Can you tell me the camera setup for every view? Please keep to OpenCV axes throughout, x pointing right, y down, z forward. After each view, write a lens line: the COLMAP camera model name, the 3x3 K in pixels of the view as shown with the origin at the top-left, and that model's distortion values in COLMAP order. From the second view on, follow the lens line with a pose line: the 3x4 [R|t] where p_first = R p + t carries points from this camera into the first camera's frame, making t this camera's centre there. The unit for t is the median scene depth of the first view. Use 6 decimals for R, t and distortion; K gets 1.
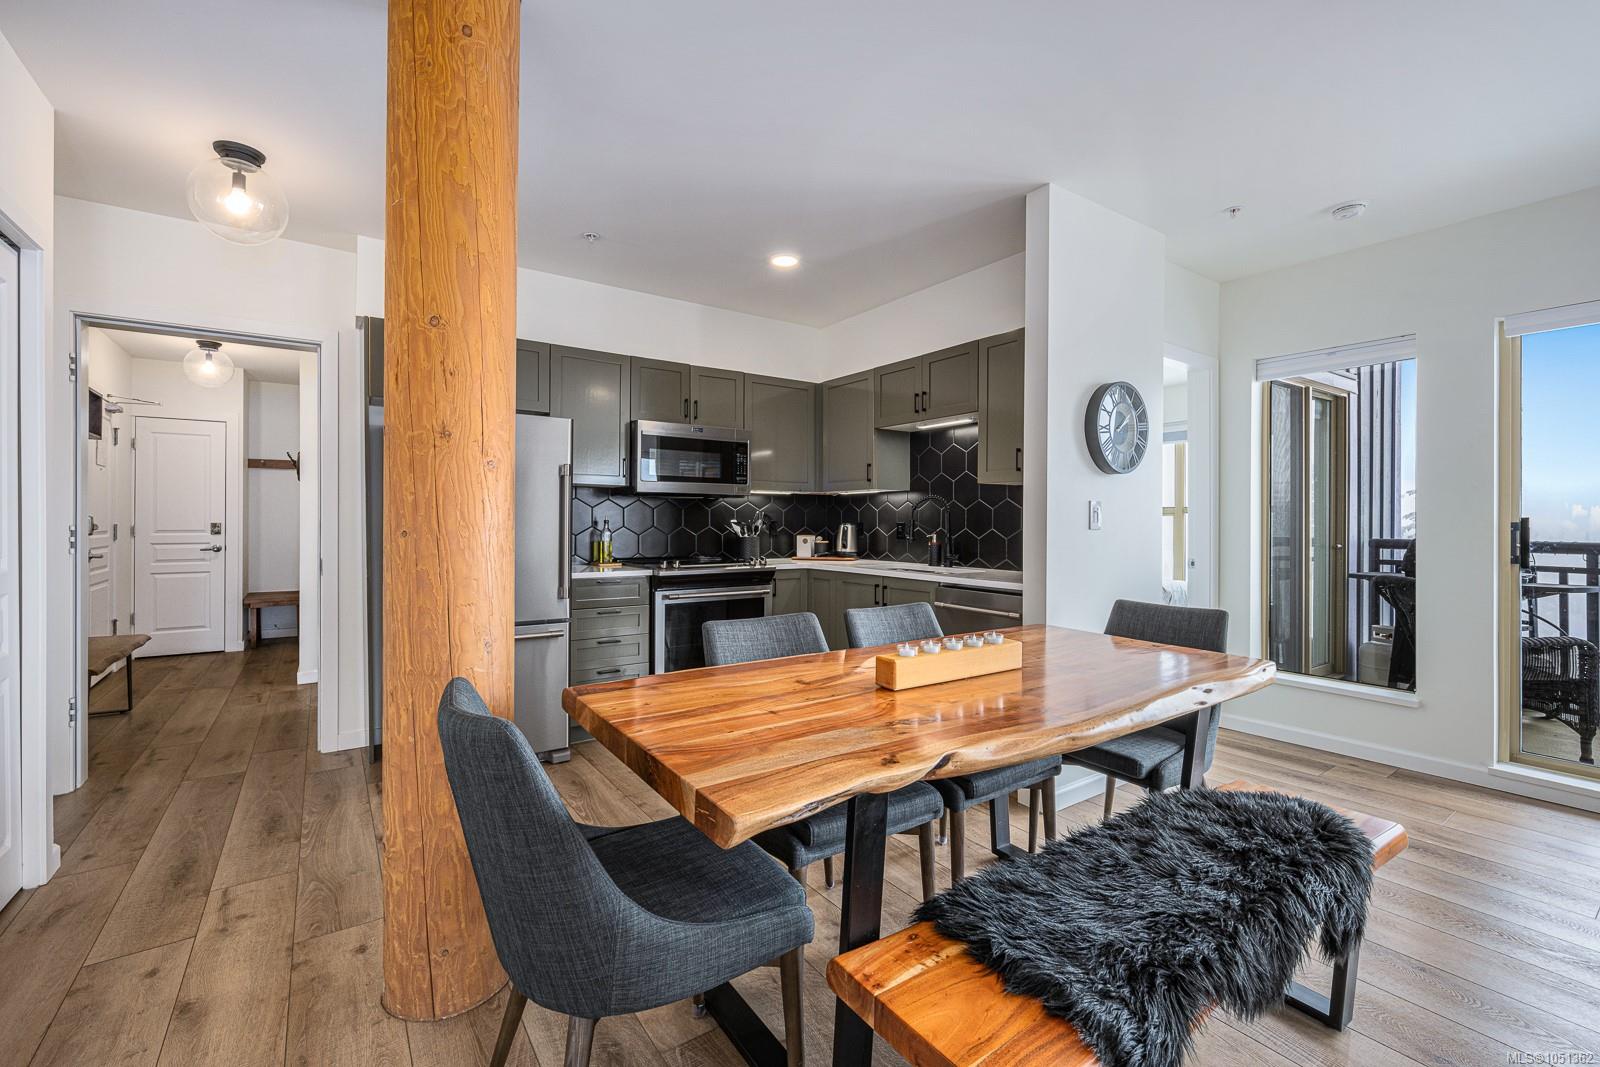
lens RADIAL K [[693.0, 0, 803.9], [0, 693.0, 512.6], [0, 0, 1]] dist [-0.000663, -0.000096]
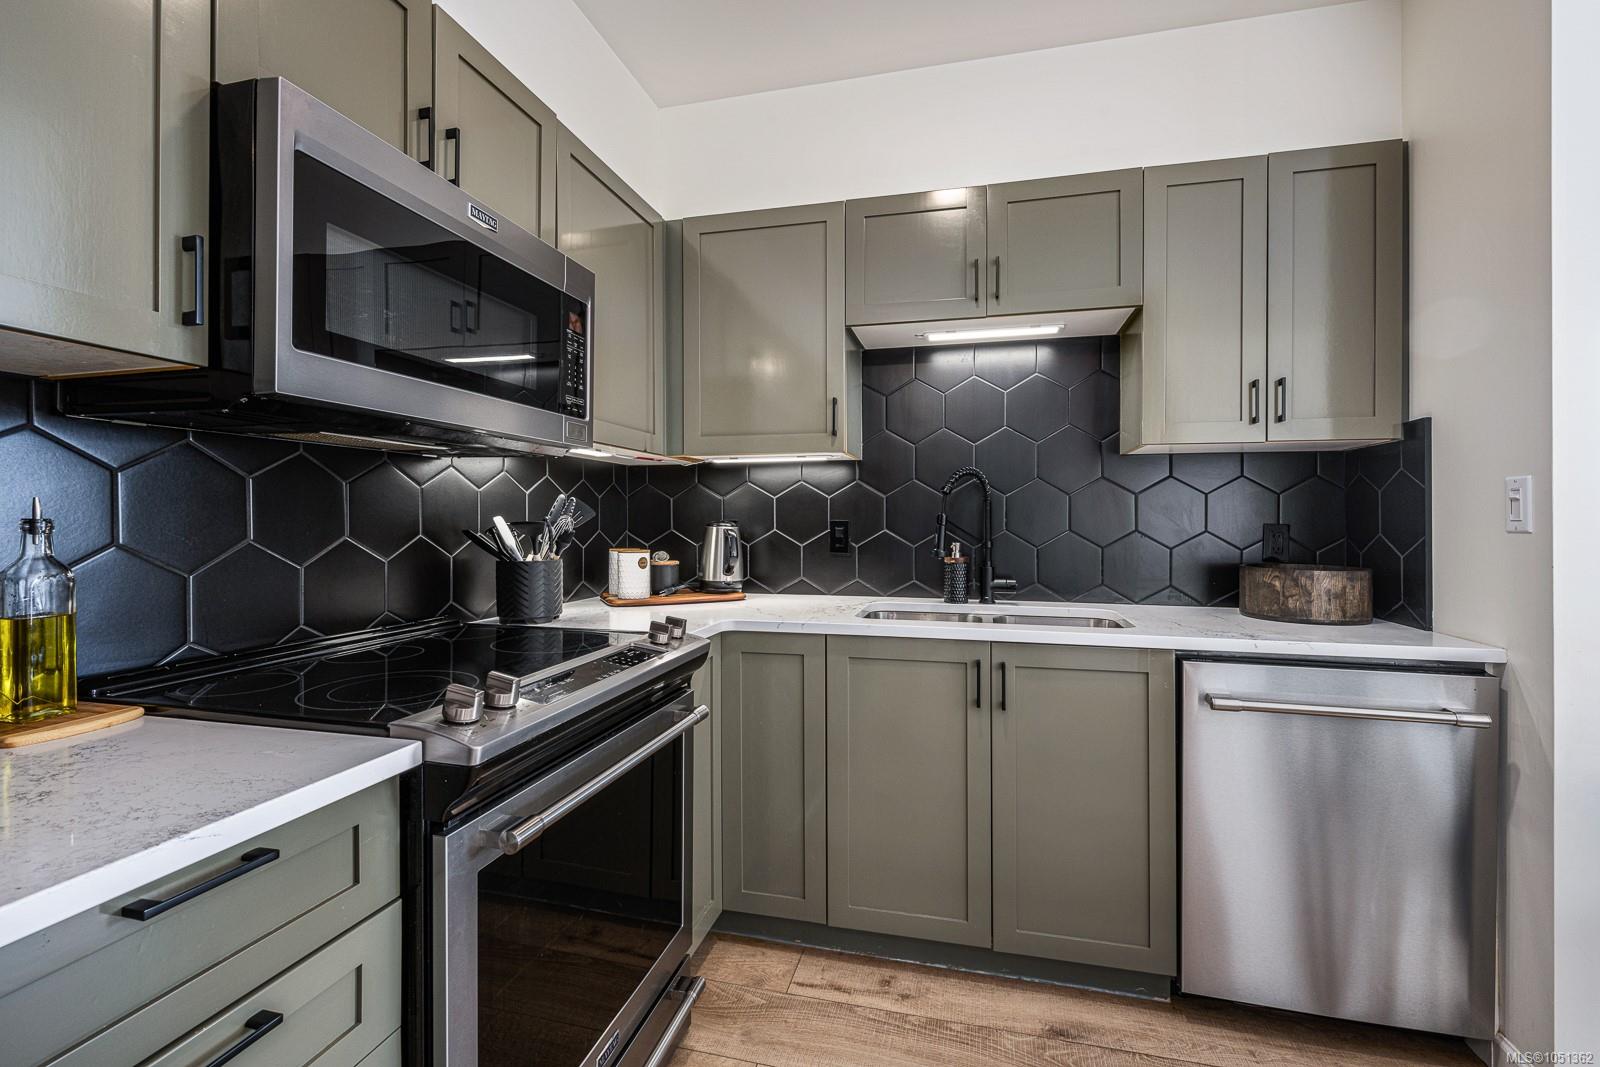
lens RADIAL K [[693.0, 0, 803.9], [0, 693.0, 512.6], [0, 0, 1]] dist [-0.000663, -0.000096]
pose [[0.756518, 0.000011, 0.653973, -0.217609], [-0.003485, 0.999986, 0.004015, 0.006333], [-0.653964, -0.005317, 0.756507, 0.601856]]
